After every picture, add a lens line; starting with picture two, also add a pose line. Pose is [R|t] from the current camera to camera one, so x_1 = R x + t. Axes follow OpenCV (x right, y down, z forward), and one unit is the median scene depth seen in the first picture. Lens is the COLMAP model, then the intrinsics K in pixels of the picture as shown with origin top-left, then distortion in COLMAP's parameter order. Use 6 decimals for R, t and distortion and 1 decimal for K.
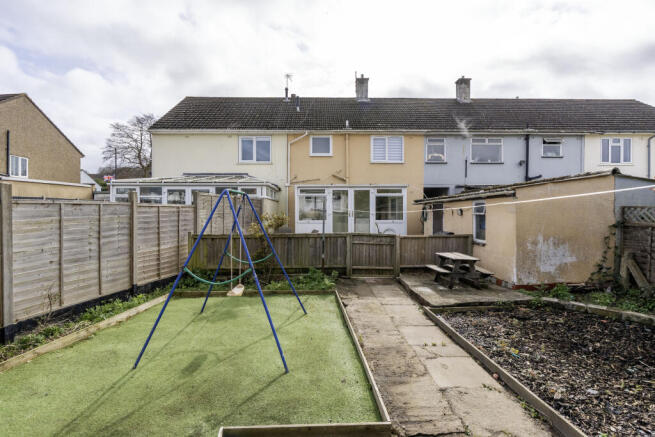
lens RADIAL K [[314.3, 0, 319.0], [0, 314.3, 216.6], [0, 0, 1]] dist [-0.005120, 0.001554]
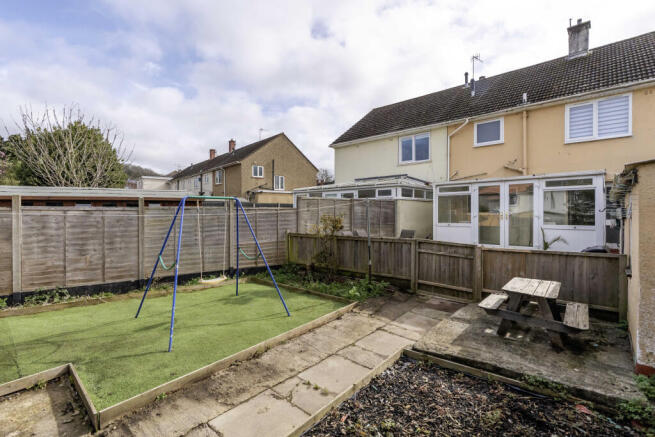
lens RADIAL K [[304.7, 0, 330.4], [0, 304.7, 221.2], [0, 0, 1]] dist [-0.005985, 0.000513]
pose [[0.722165, 0.017616, -0.691497, 0.265740], [-0.008725, 0.999828, 0.016359, -0.003886], [0.691666, -0.005780, 0.722194, 0.143390]]
